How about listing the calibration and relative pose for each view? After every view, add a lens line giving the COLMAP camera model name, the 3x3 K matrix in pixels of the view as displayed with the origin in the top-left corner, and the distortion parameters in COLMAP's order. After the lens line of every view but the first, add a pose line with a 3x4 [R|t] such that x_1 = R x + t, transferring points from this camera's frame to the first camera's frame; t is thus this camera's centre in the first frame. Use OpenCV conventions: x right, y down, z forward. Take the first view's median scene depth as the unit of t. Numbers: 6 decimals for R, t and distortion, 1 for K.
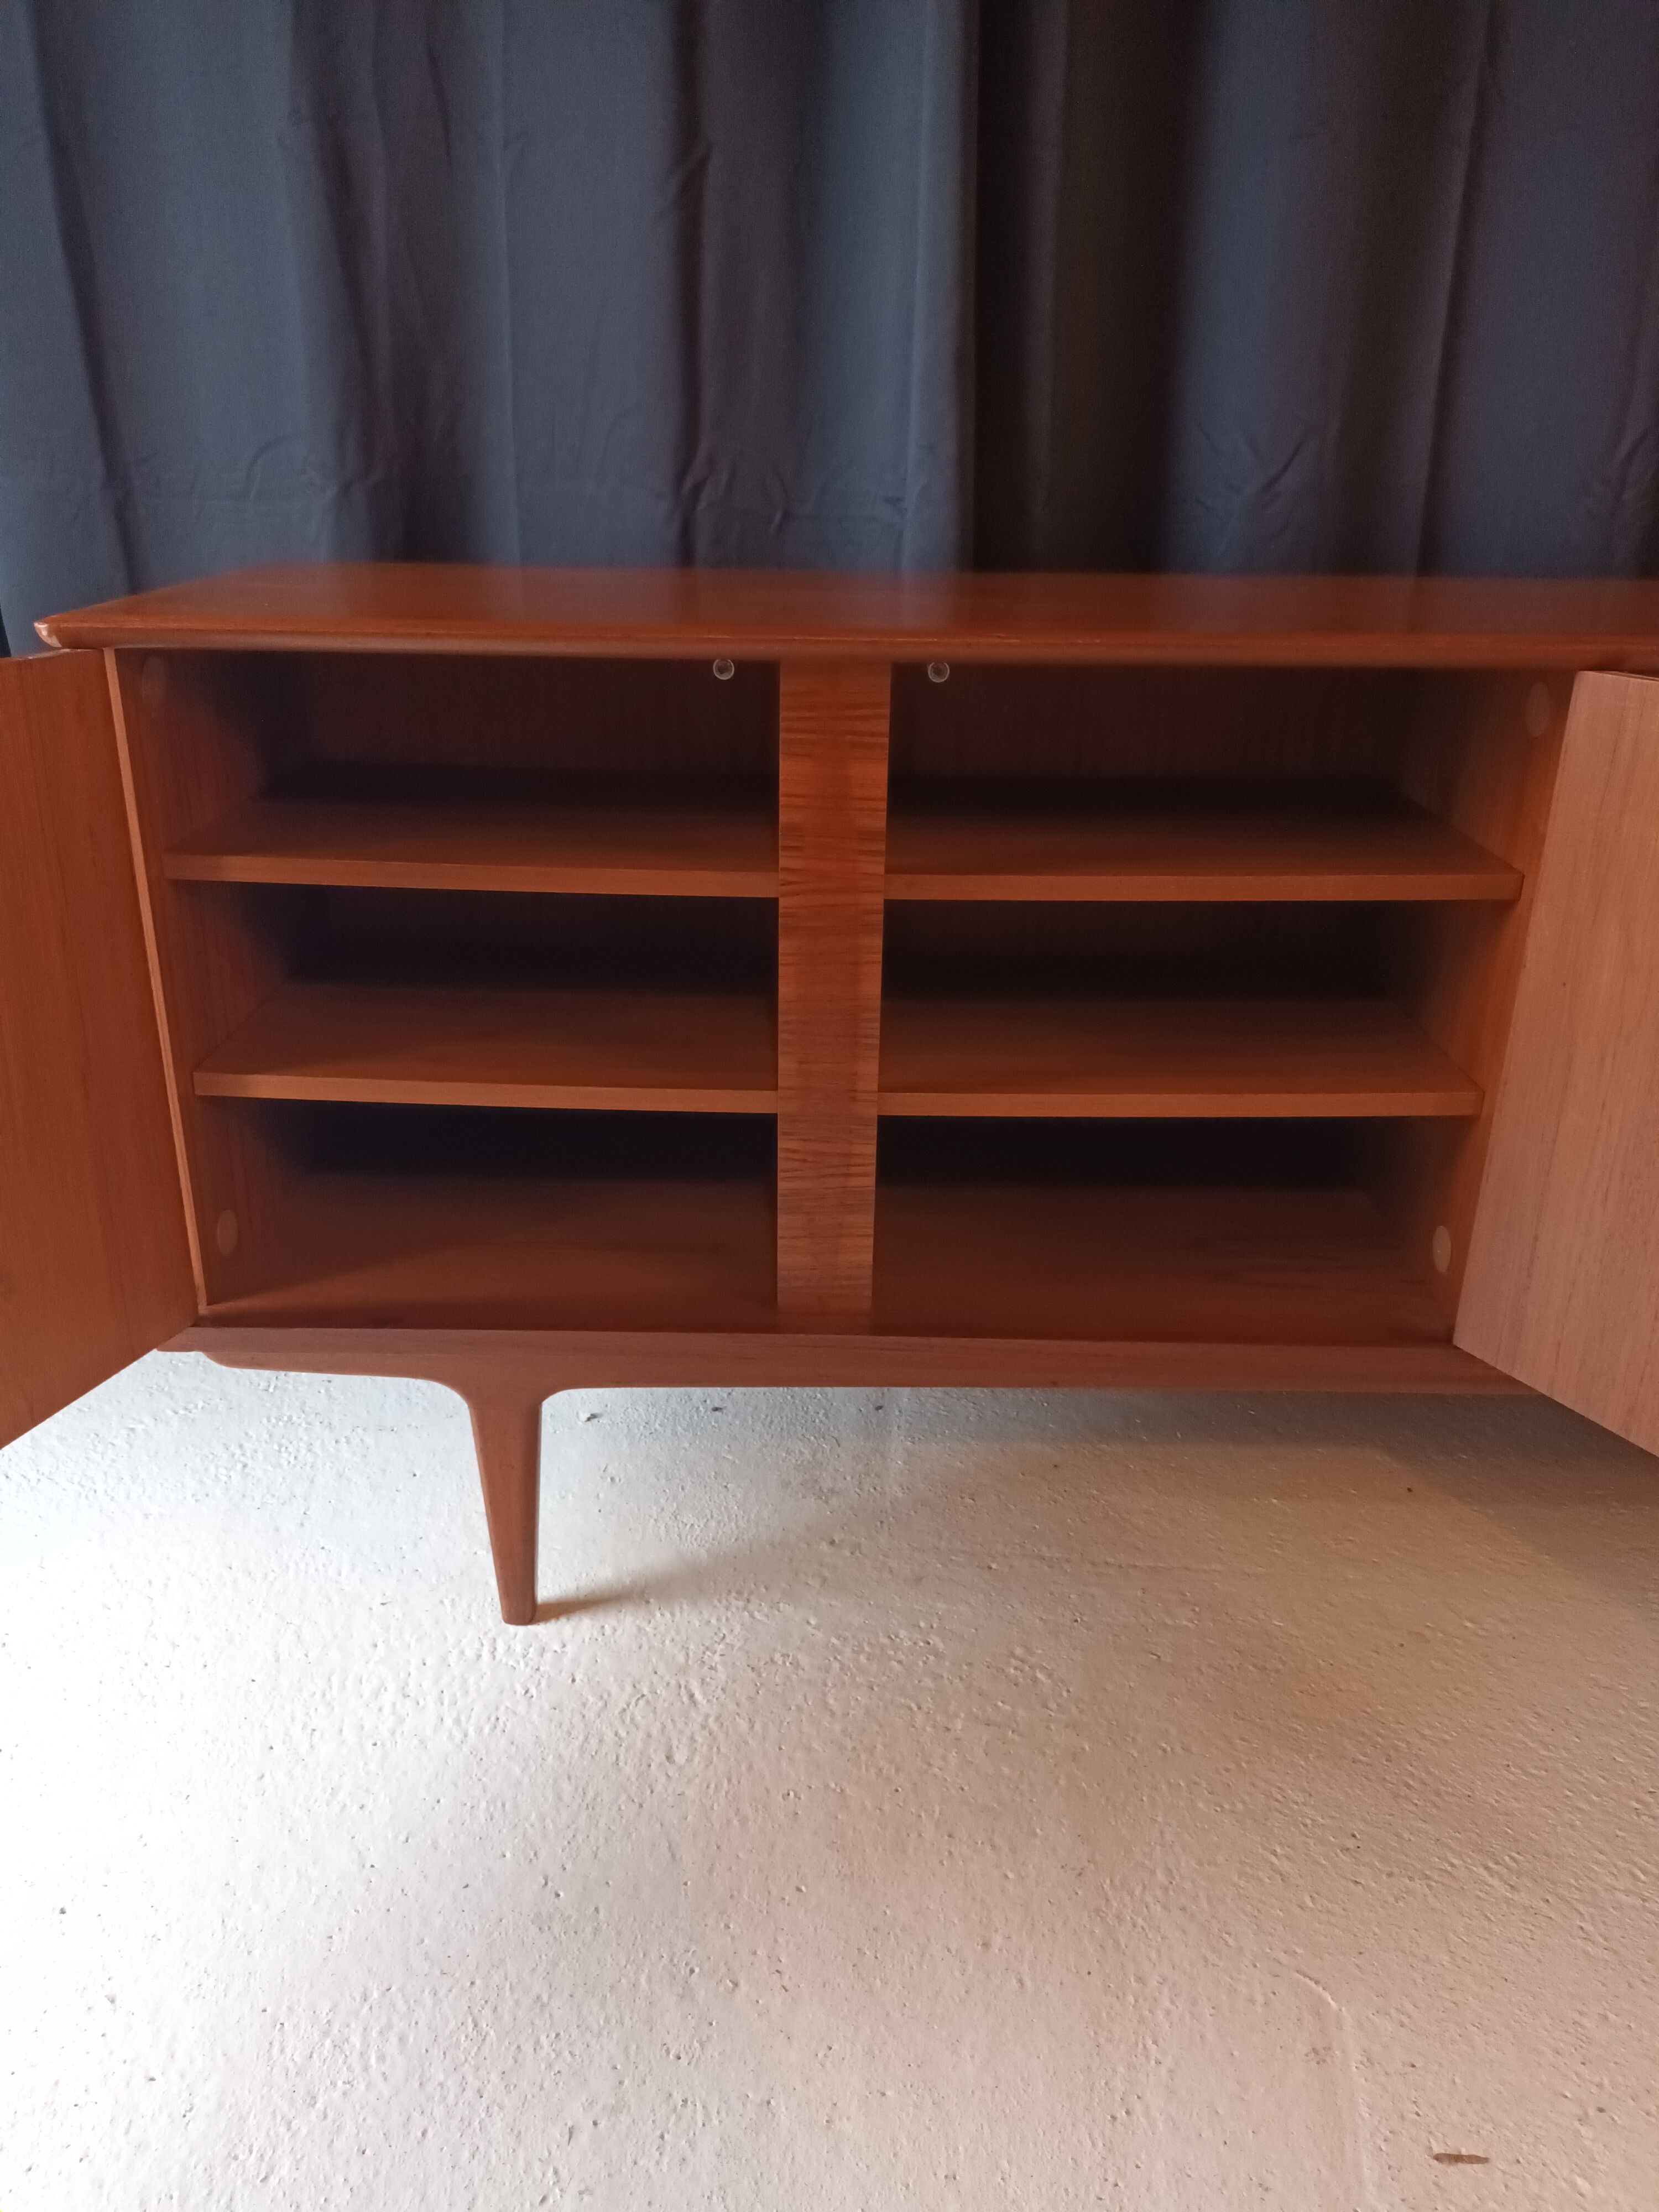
lens RADIAL K [[1659.1, 0, 820.8], [0, 1659.1, 1109.6], [0, 0, 1]] dist [0.035481, -0.047210]
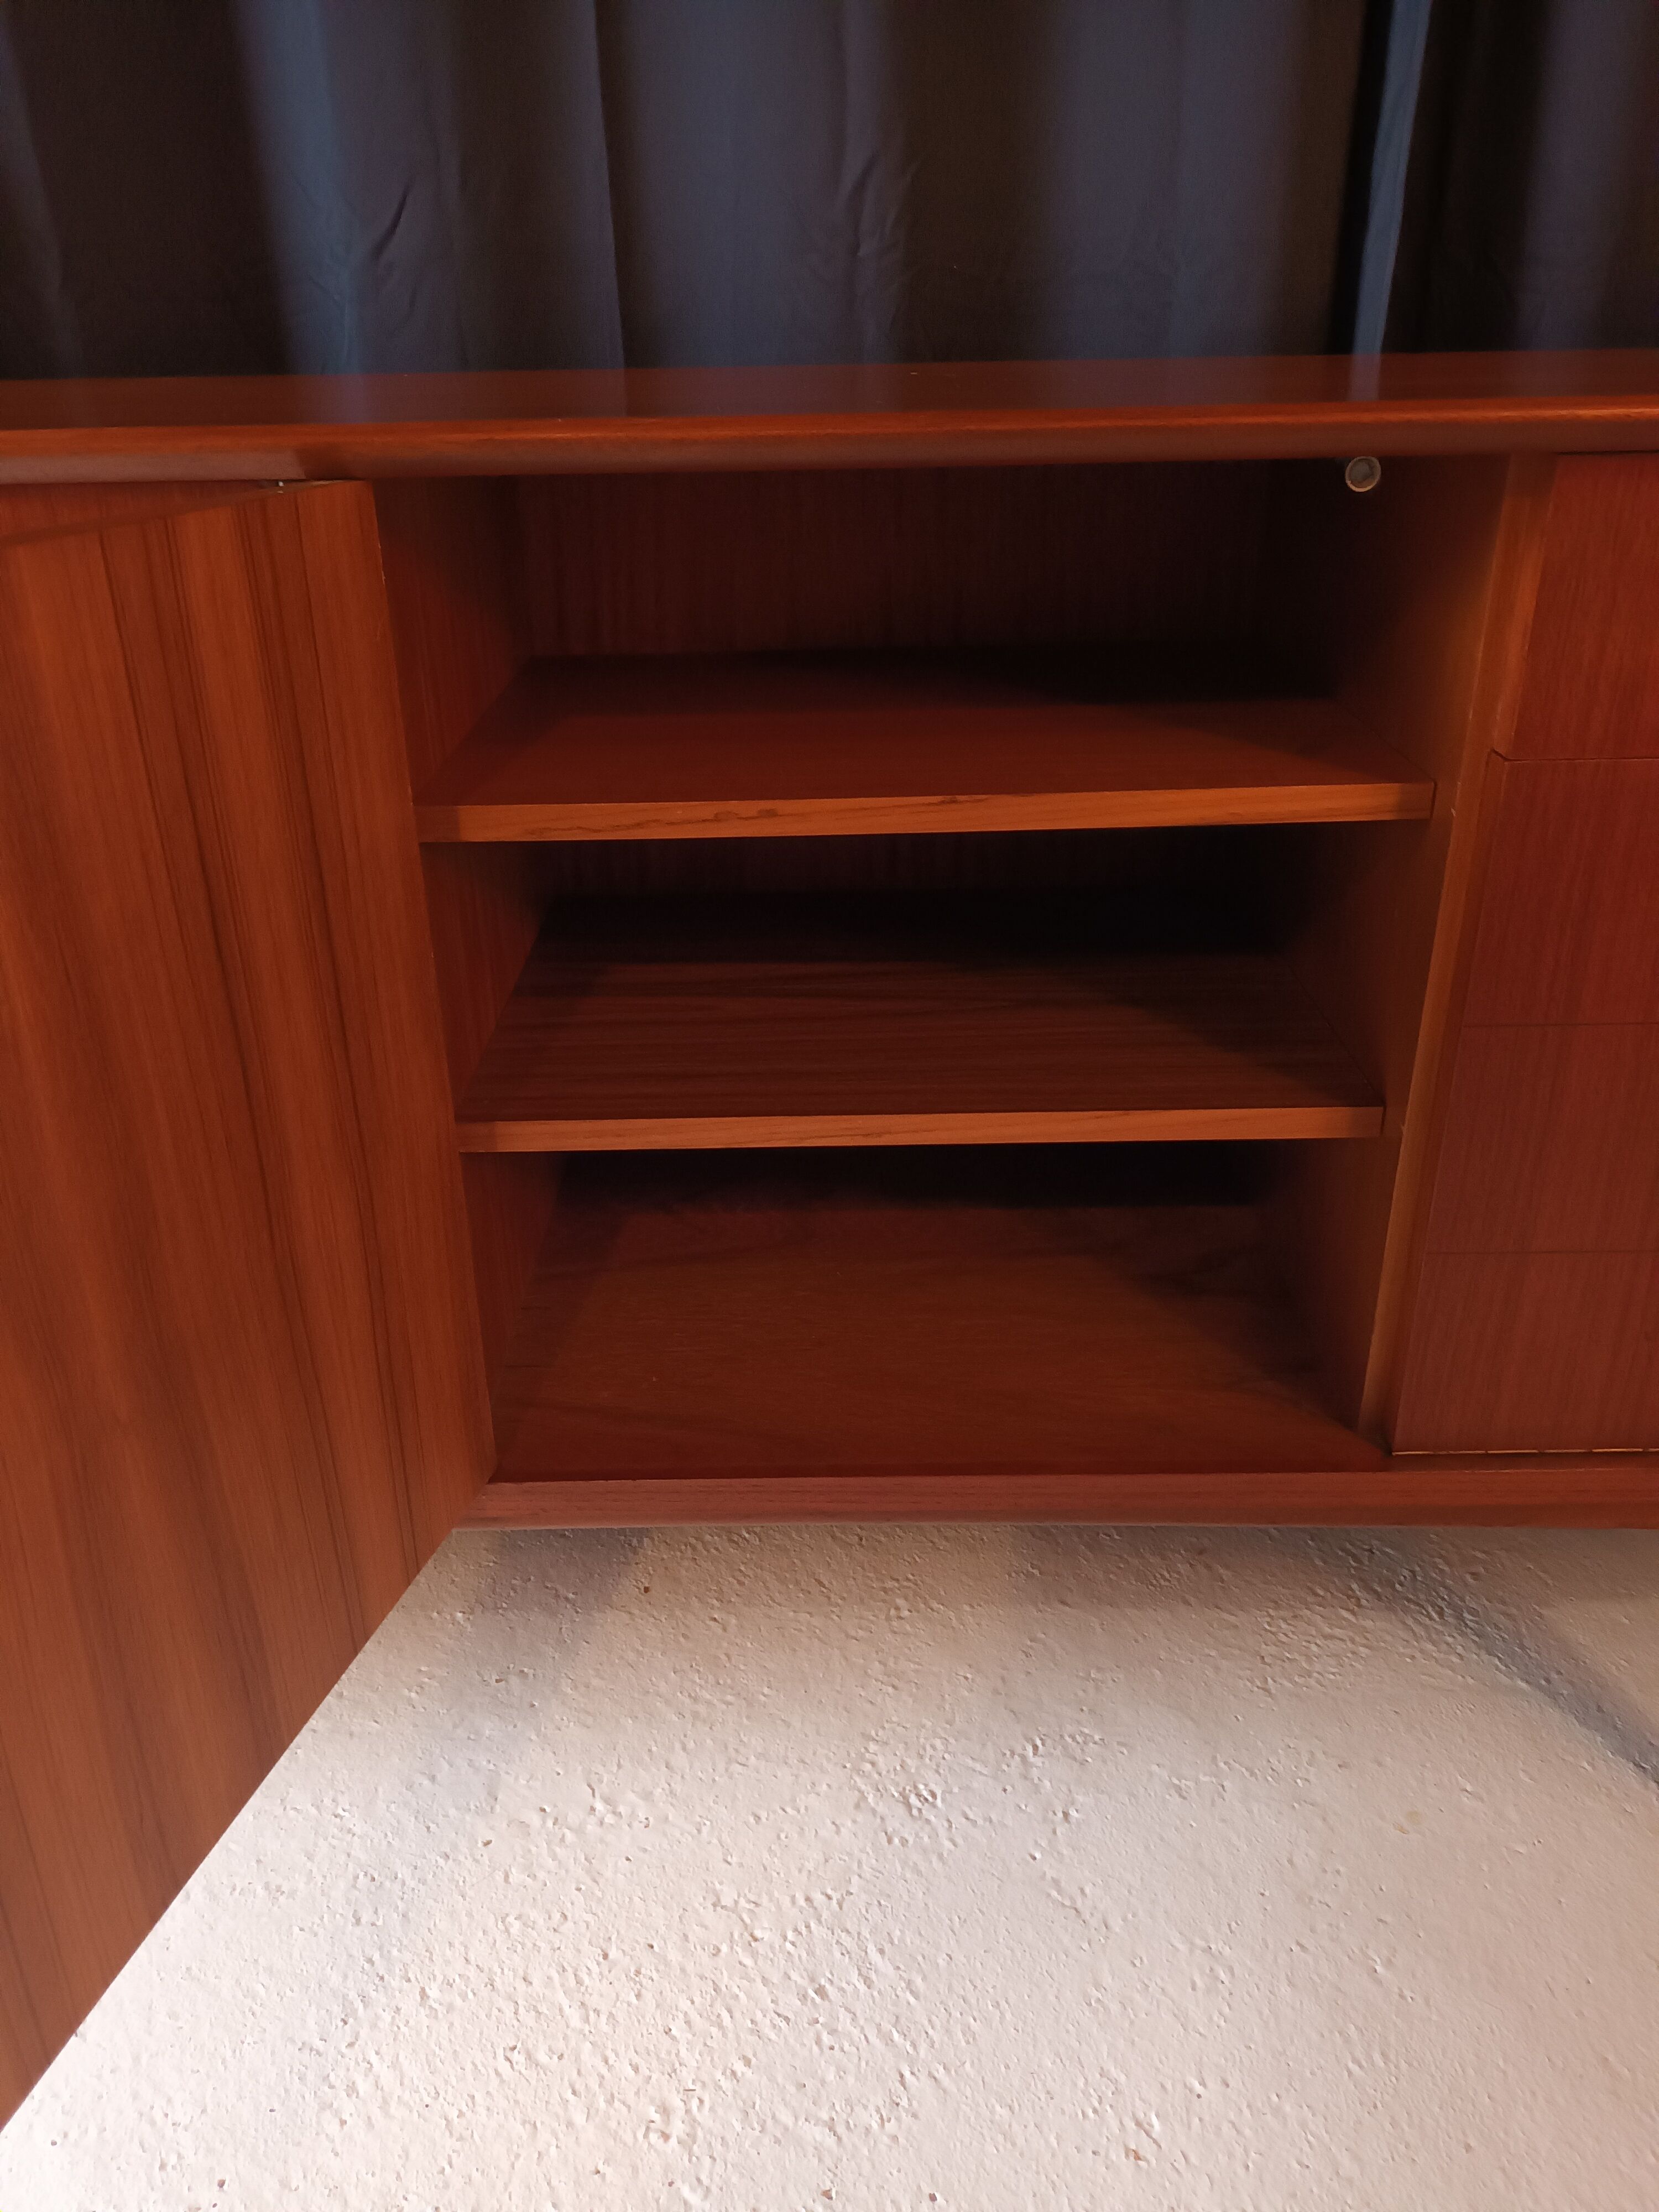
lens RADIAL K [[1659.1, 0, 818.0], [0, 1659.1, 1118.4], [0, 0, 1]] dist [0.035481, -0.047210]
pose [[0.999415, -0.033665, -0.006099, 0.534757], [0.034024, 0.996681, 0.073948, -0.054769], [0.003589, -0.074113, 0.997243, 0.294396]]
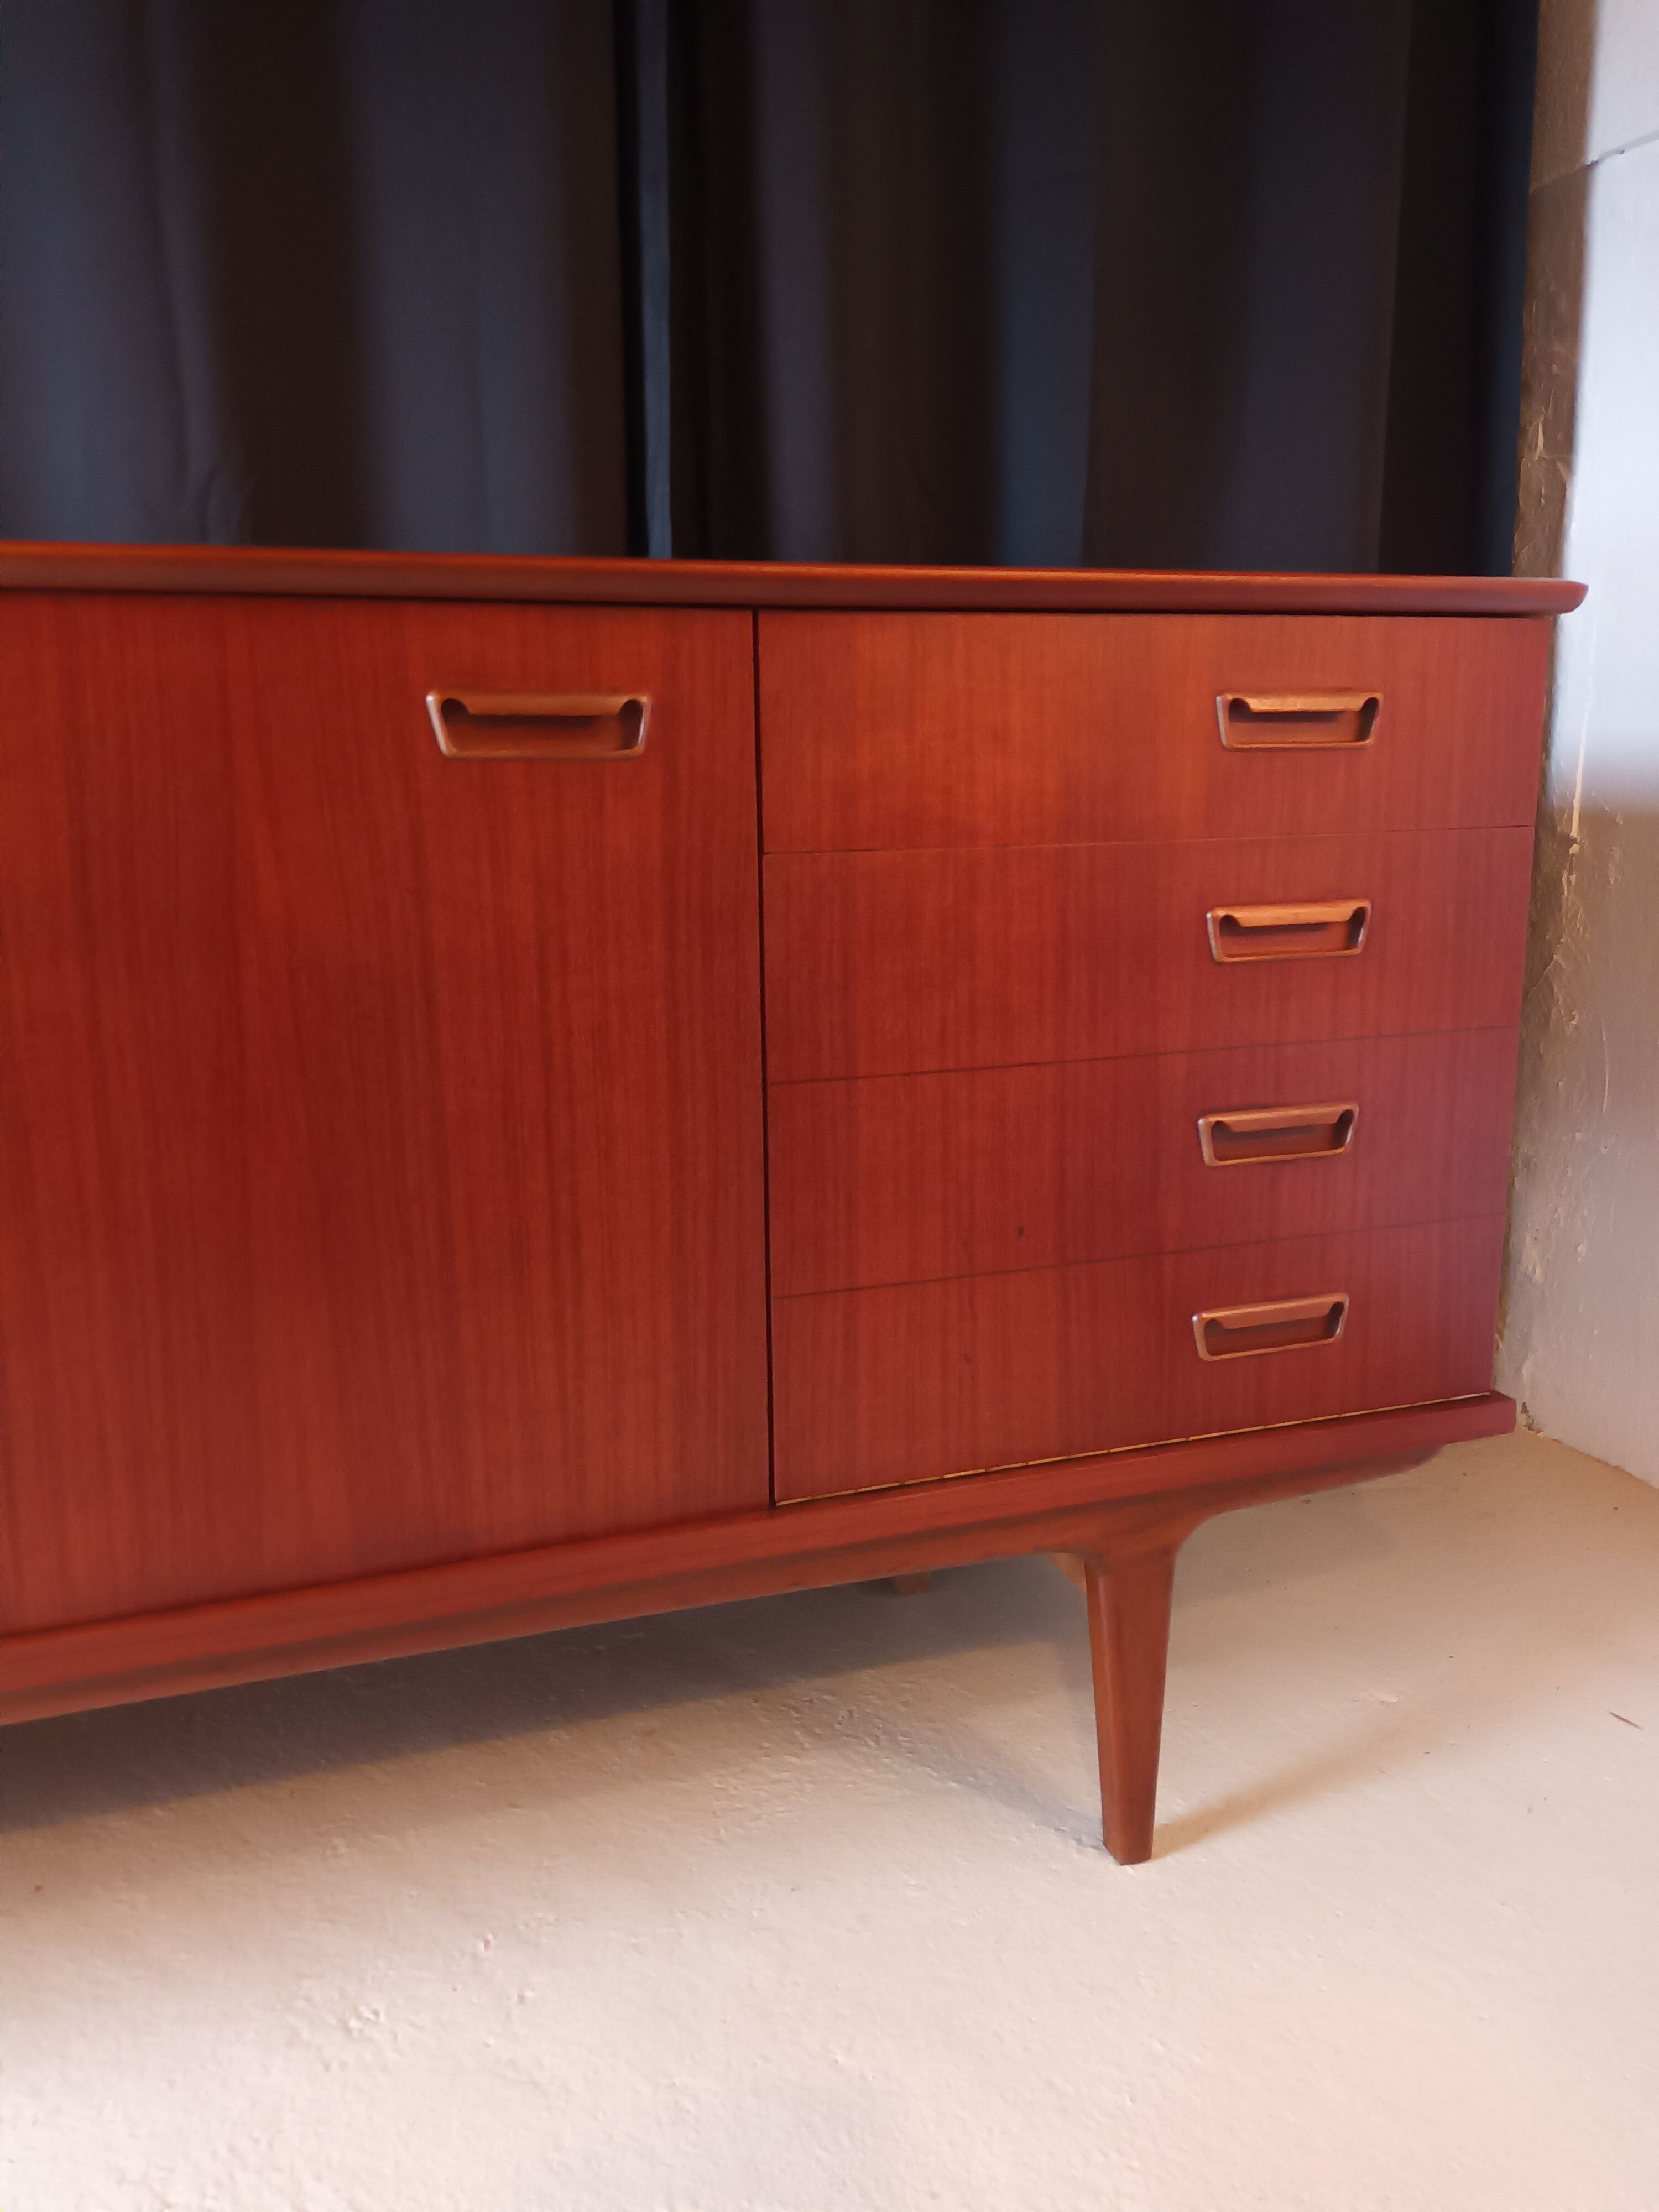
lens RADIAL K [[1651.9, 0, 832.4], [0, 1651.9, 1115.9], [0, 0, 1]] dist [0.039081, -0.041491]
pose [[0.941321, -0.094218, 0.324096, 0.563017], [0.150001, 0.976986, -0.151652, 0.084692], [-0.302348, 0.191368, 0.933790, 0.241034]]
